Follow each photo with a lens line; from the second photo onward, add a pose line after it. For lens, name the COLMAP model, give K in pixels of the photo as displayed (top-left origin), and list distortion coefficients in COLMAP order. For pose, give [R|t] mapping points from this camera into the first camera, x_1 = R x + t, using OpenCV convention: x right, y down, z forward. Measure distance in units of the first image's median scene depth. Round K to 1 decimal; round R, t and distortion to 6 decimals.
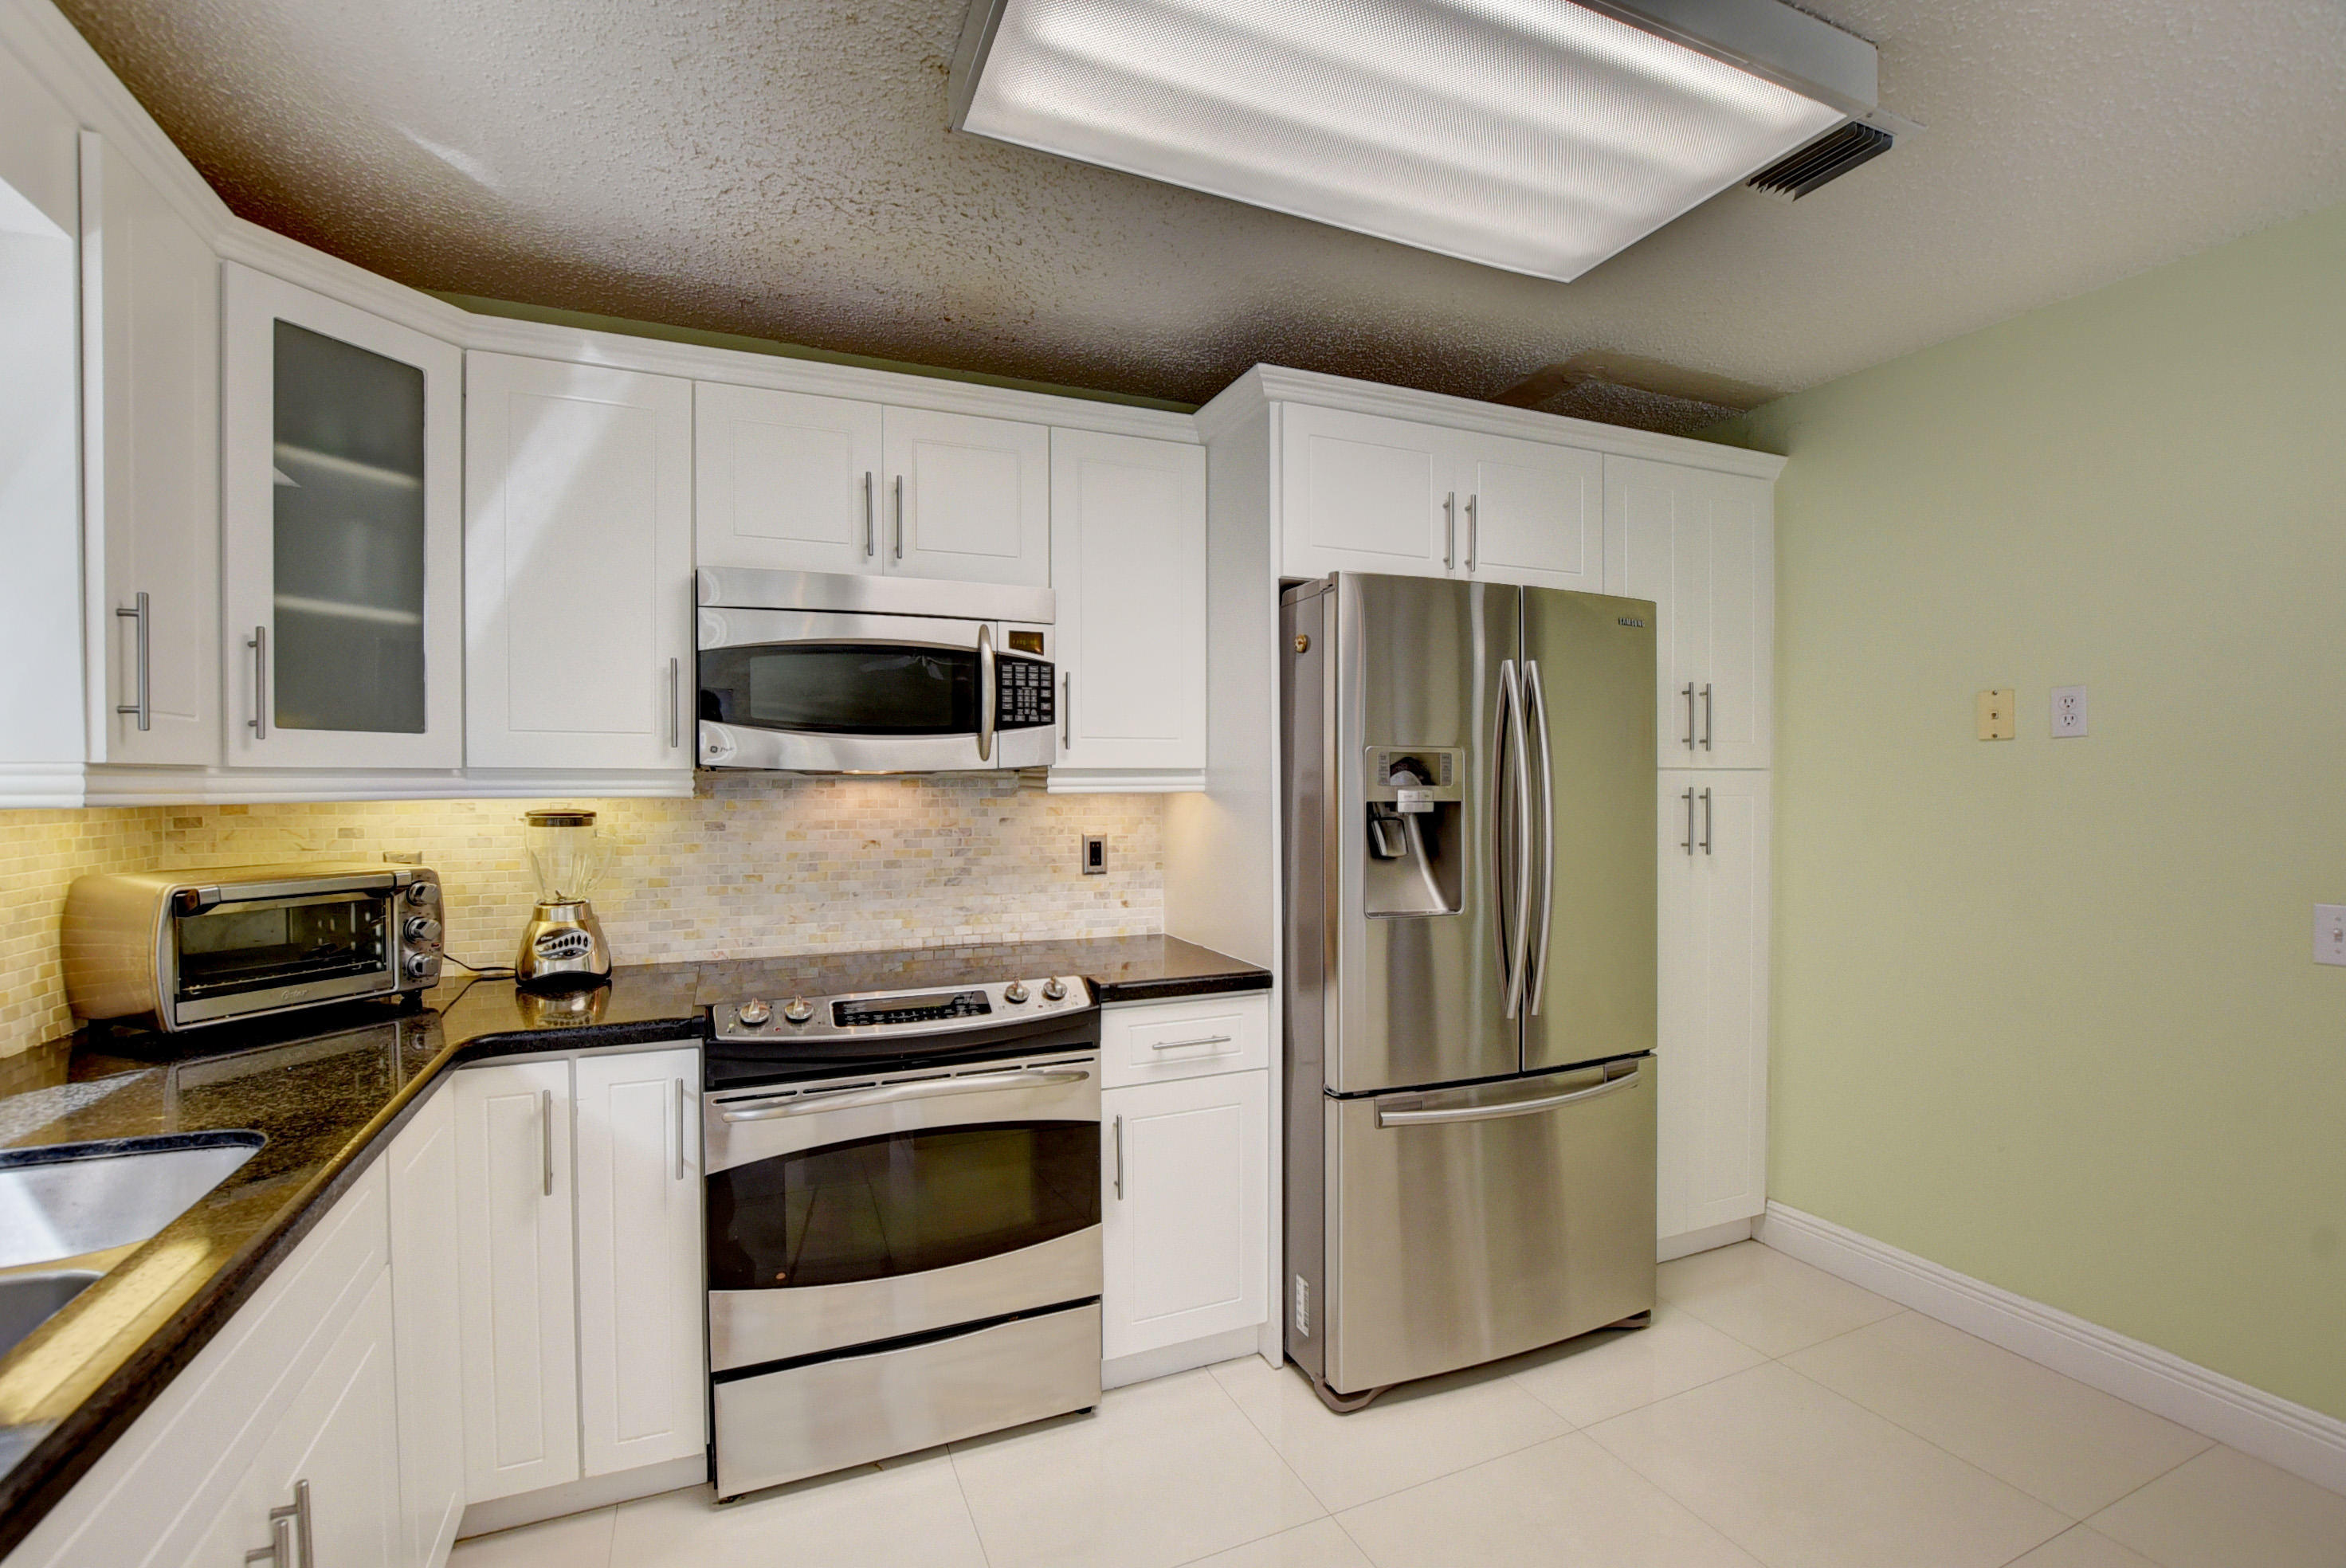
lens RADIAL K [[1031.6, 0, 1176.2], [0, 1031.6, 786.7], [0, 0, 1]] dist [-0.031821, 0.003756]
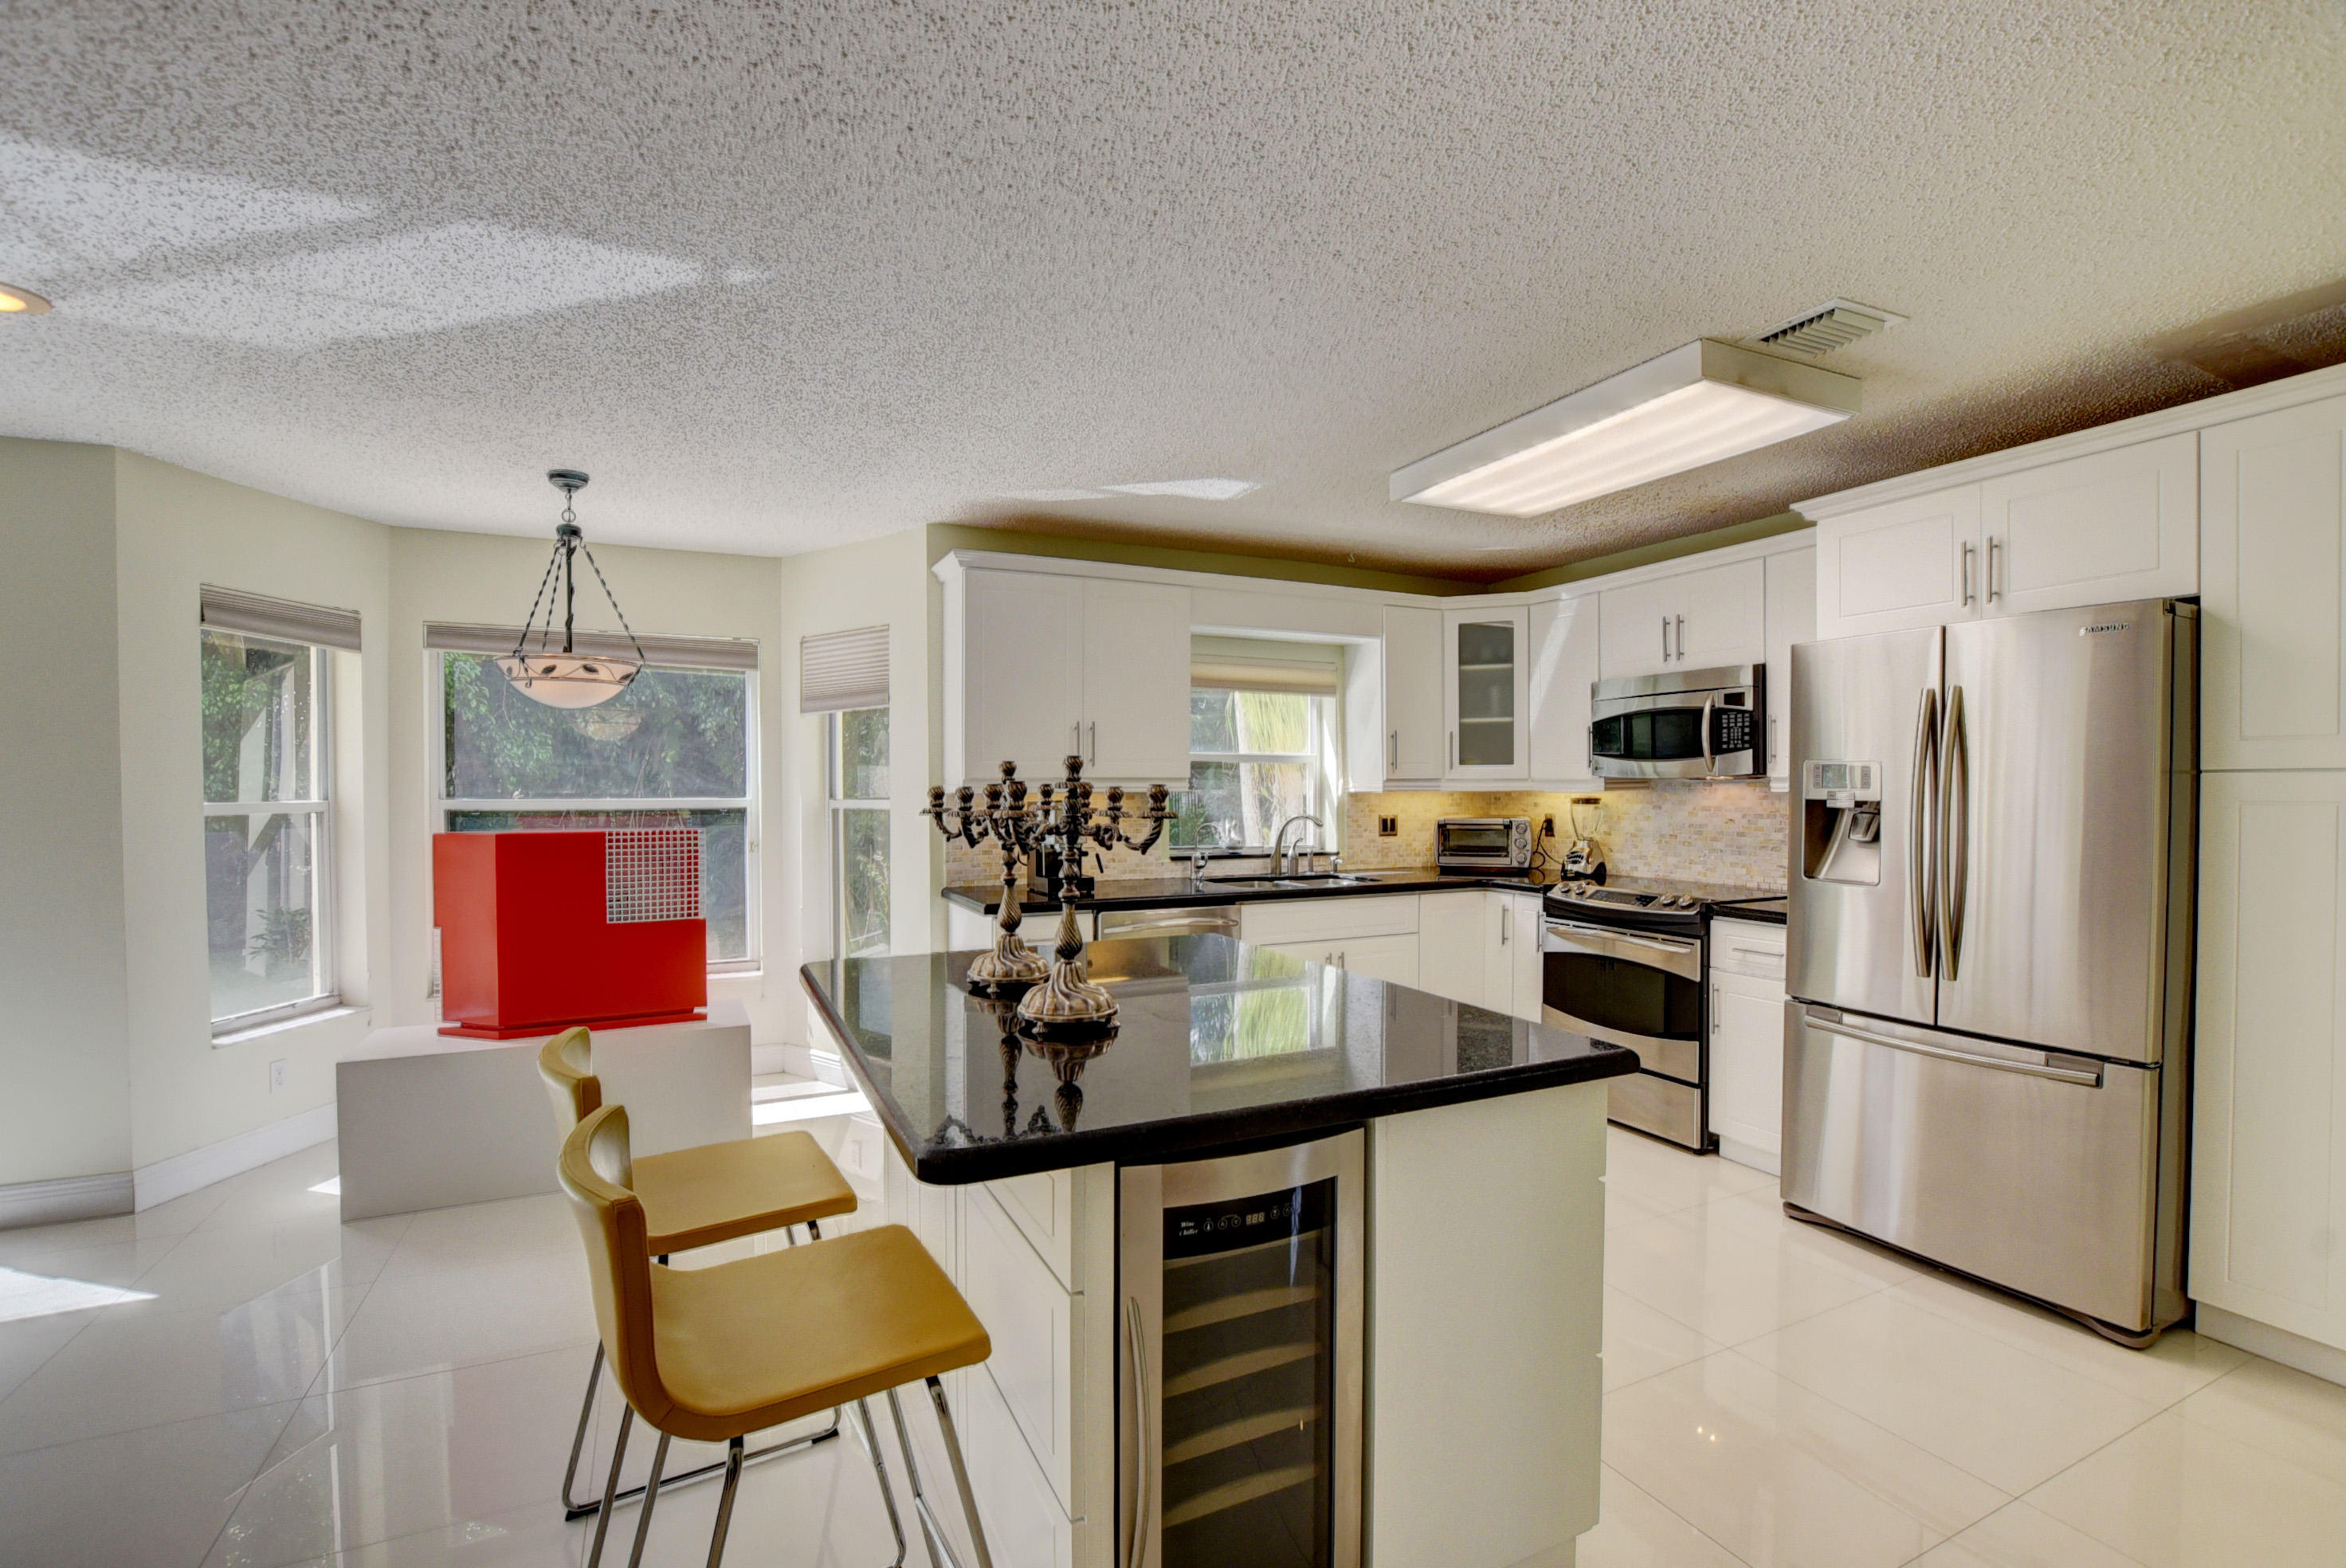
lens RADIAL K [[1031.6, 0, 1172.7], [0, 1031.6, 793.0], [0, 0, 1]] dist [-0.031821, 0.003756]
pose [[0.033451, 0.011084, -0.999379, 1.549804], [-0.001996, 0.999937, 0.011023, -0.007060], [0.999438, 0.001626, 0.033471, 0.059555]]
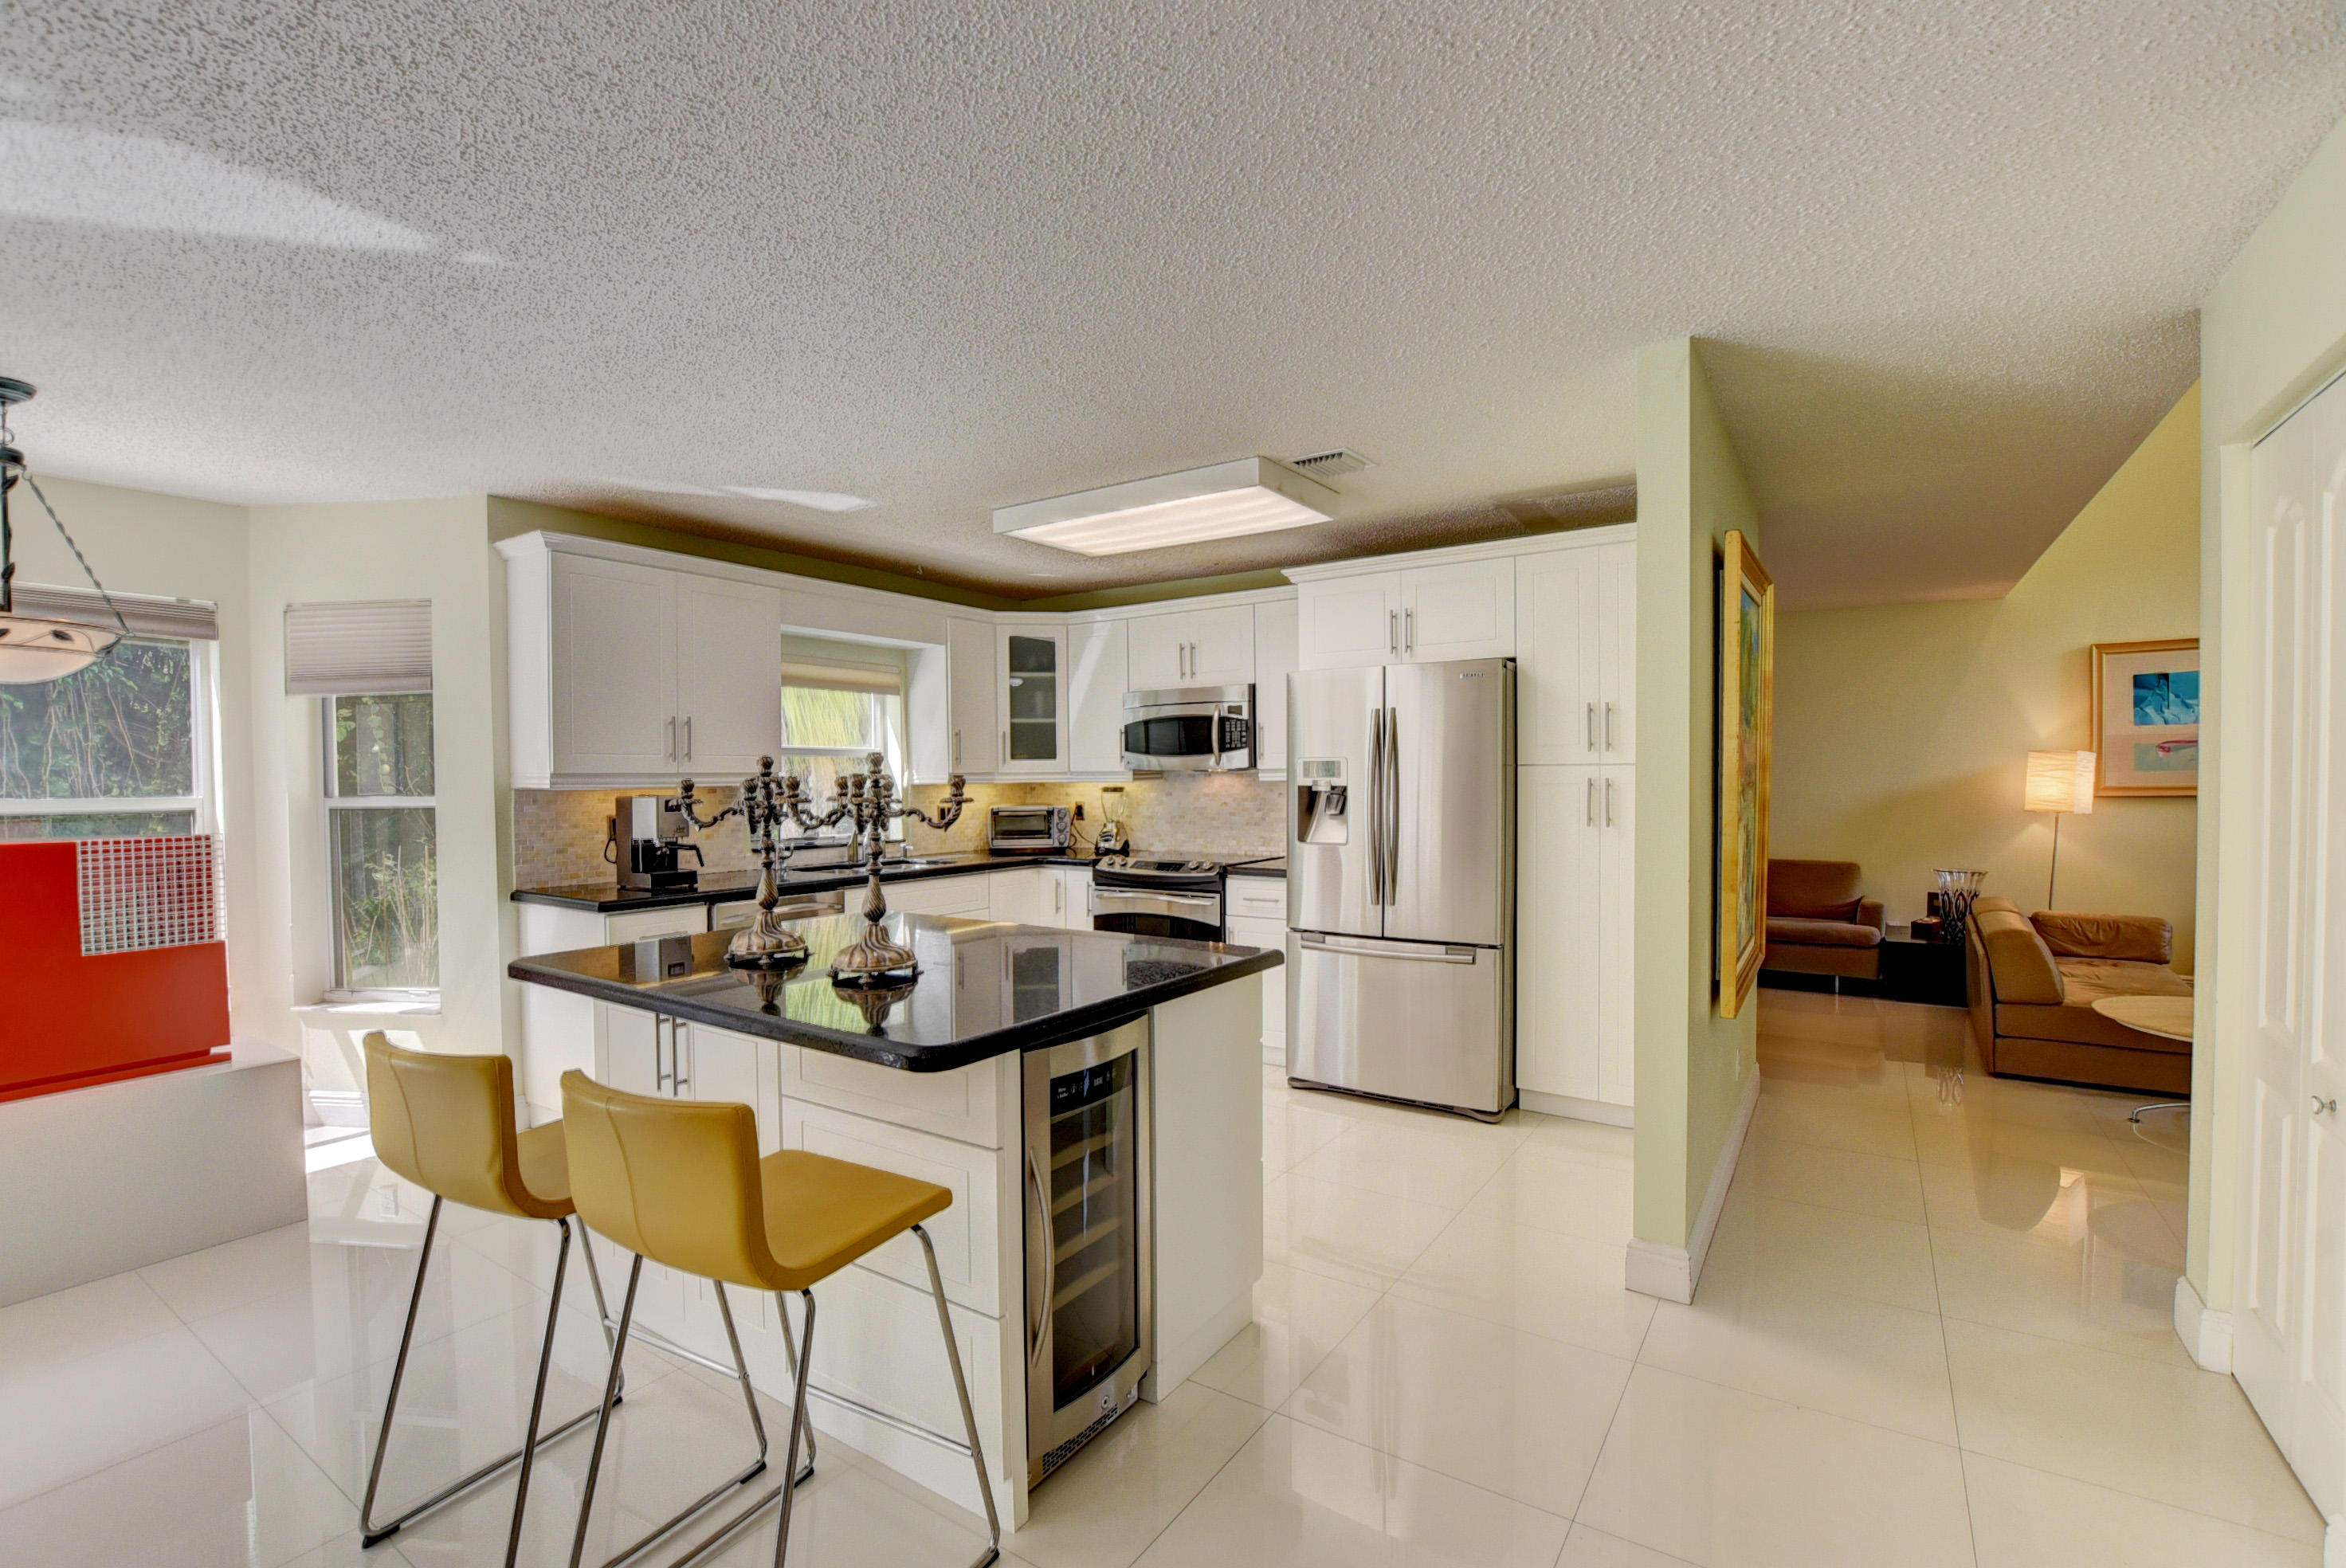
lens RADIAL K [[1031.6, 0, 1171.3], [0, 1031.6, 790.7], [0, 0, 1]] dist [-0.031821, 0.003756]
pose [[0.538703, 0.011712, -0.842414, 1.709238], [0.002108, 0.999882, 0.015249, -0.005275], [0.842493, -0.009990, 0.538614, -0.290535]]
